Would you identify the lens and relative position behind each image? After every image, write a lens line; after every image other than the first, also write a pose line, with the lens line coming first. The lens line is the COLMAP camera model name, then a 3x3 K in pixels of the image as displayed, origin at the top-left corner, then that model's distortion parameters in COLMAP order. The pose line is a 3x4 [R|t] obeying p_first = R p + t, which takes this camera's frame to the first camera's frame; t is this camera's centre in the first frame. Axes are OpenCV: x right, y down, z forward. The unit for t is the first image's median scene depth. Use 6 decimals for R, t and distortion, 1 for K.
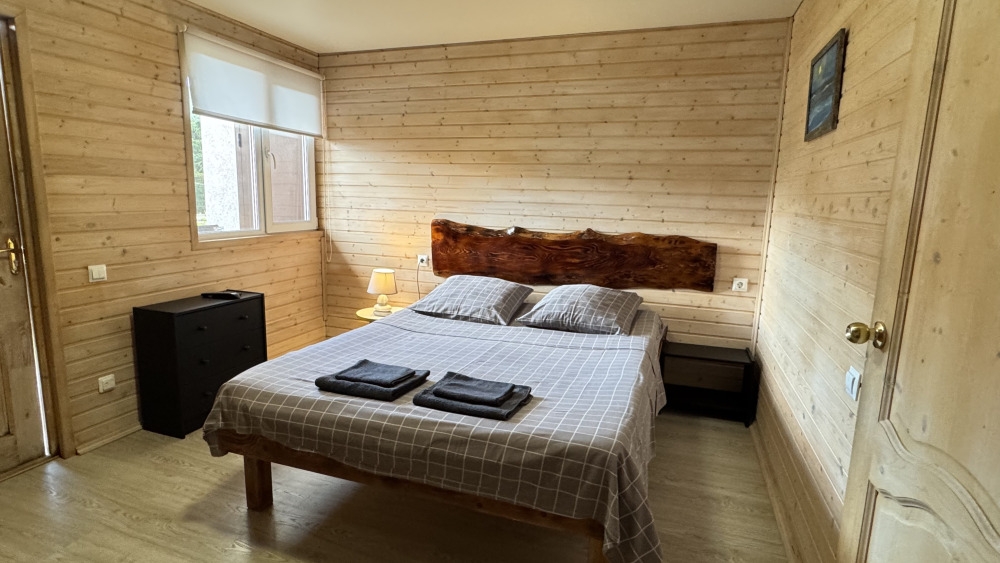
lens RADIAL K [[516.4, 0, 500.0], [0, 516.4, 281.5], [0, 0, 1]] dist [-0.002995, 0.000024]
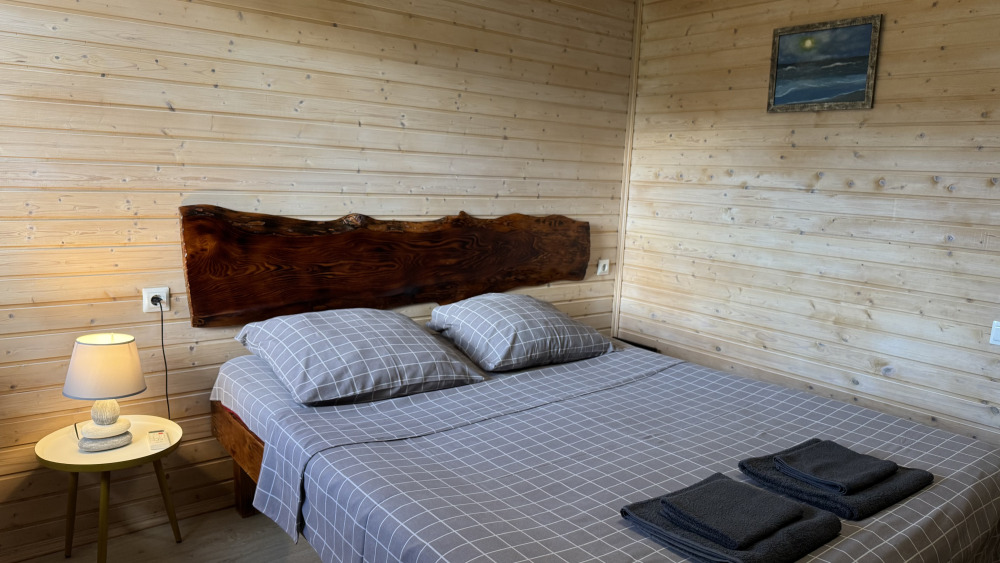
lens RADIAL K [[698.2, 0, 500.6], [0, 698.2, 287.2], [0, 0, 1]] dist [0.111202, -0.159235]
pose [[0.540906, -0.143743, 0.828709, -0.607295], [0.111577, 0.988843, 0.098691, -0.096089], [-0.833650, 0.039083, 0.550909, 0.501768]]
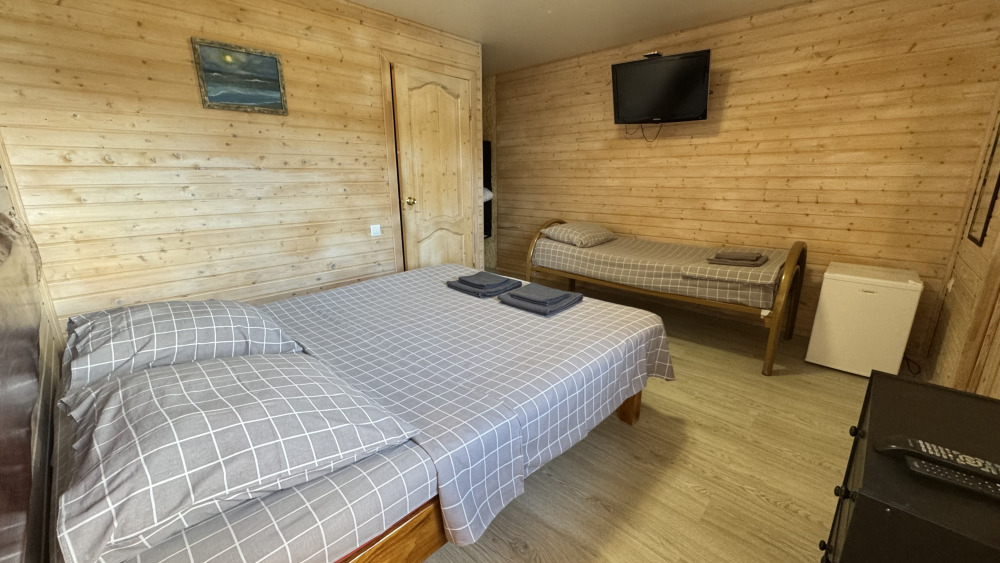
lens RADIAL K [[399.5, 0, 498.9], [0, 399.5, 280.2], [0, 0, 1]] dist [-0.000624, -0.000095]
pose [[-0.909846, -0.124807, 0.395733, -0.349891], [0.051394, 0.912456, 0.405935, -0.176863], [-0.411752, 0.389676, -0.823780, 1.199952]]
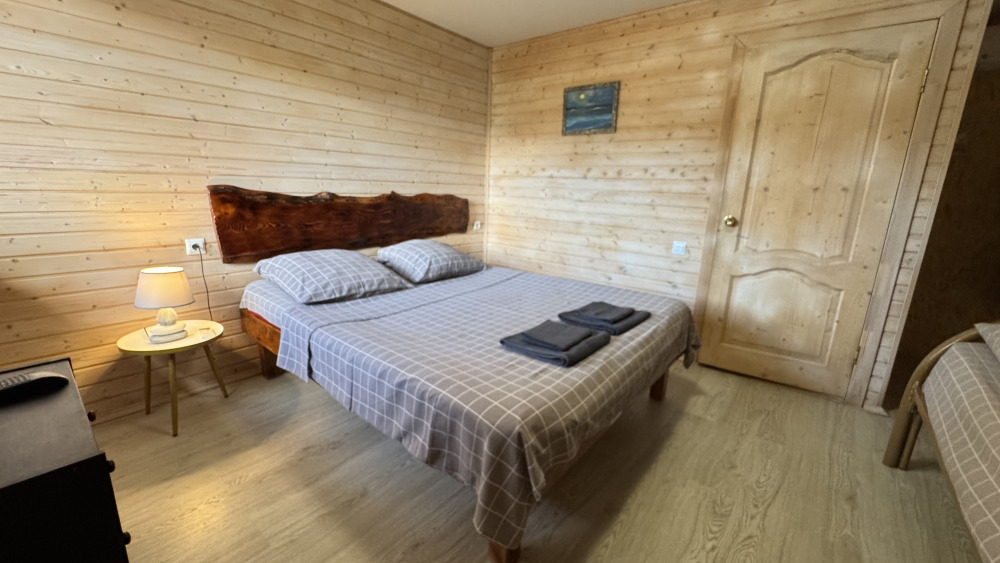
lens RADIAL K [[403.1, 0, 498.0], [0, 403.1, 279.1], [0, 0, 1]] dist [-0.001578, -0.000136]
pose [[0.348843, -0.226395, 0.909425, -0.623686], [0.128558, 0.972770, 0.192851, -0.060947], [-0.928322, 0.049639, 0.368449, 0.518733]]
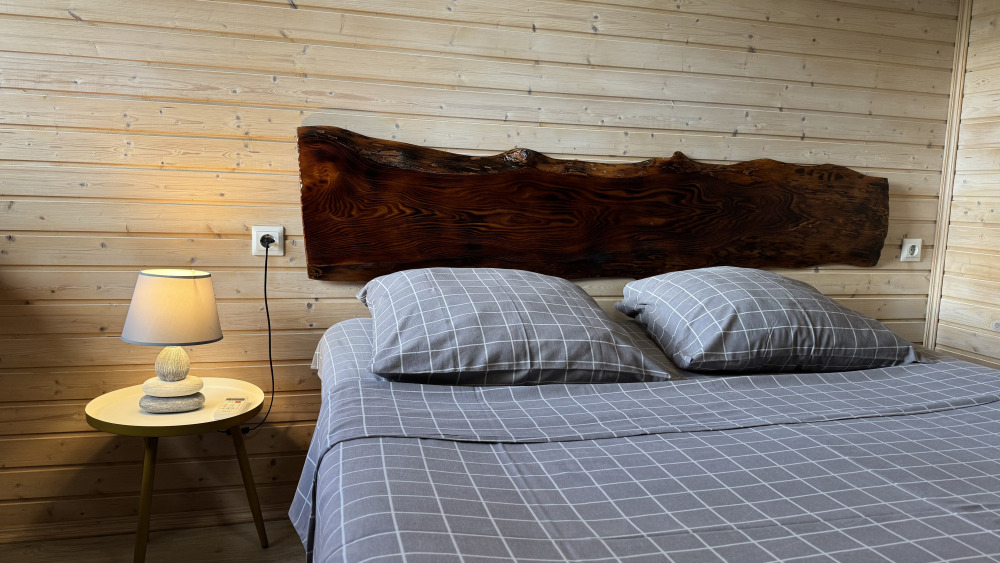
lens RADIAL K [[694.0, 0, 500.5], [0, 694.0, 284.6], [0, 0, 1]] dist [0.115510, -0.159885]
pose [[0.828361, -0.073447, 0.555358, -0.357514], [0.082794, 0.996532, 0.008300, 0.000251], [-0.554042, 0.039105, 0.831570, 0.601817]]
